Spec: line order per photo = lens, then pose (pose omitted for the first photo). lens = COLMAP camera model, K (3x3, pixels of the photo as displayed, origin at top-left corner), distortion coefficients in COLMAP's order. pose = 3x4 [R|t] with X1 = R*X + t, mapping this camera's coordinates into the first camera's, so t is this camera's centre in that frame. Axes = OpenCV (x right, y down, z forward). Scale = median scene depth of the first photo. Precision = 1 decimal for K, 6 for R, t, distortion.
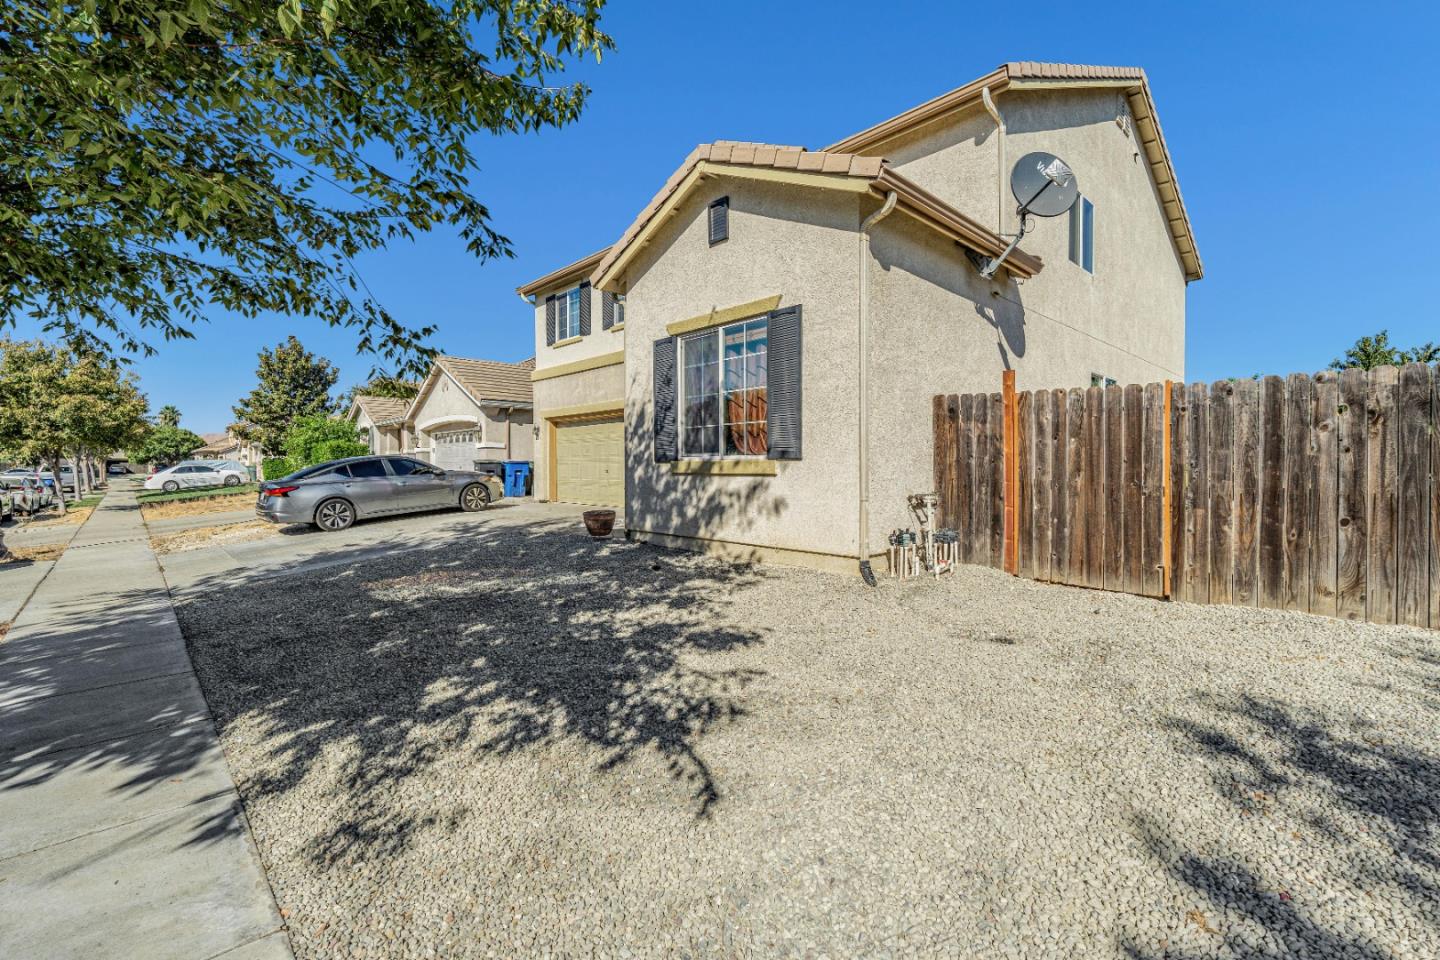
lens RADIAL K [[647.4, 0, 713.7], [0, 647.4, 481.8], [0, 0, 1]] dist [-0.004782, -0.000530]
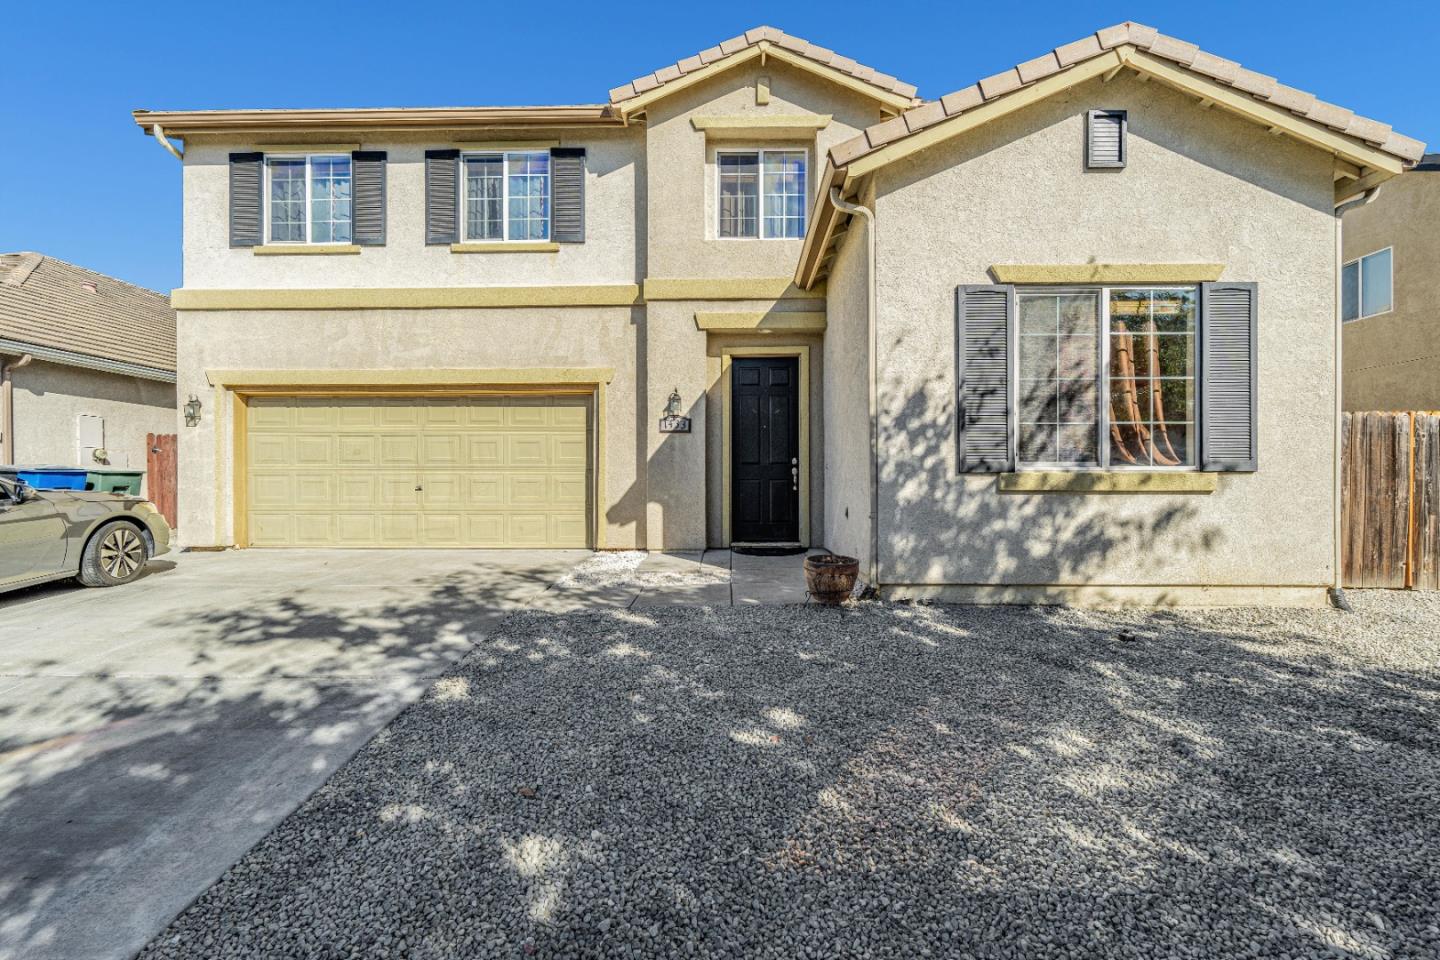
lens RADIAL K [[647.4, 0, 713.7], [0, 647.4, 481.8], [0, 0, 1]] dist [-0.004782, -0.000530]
pose [[0.690488, 0.001005, 0.723343, -0.734894], [0.015030, 0.999763, -0.015736, -0.016944], [-0.723188, 0.021737, 0.690310, 0.750671]]
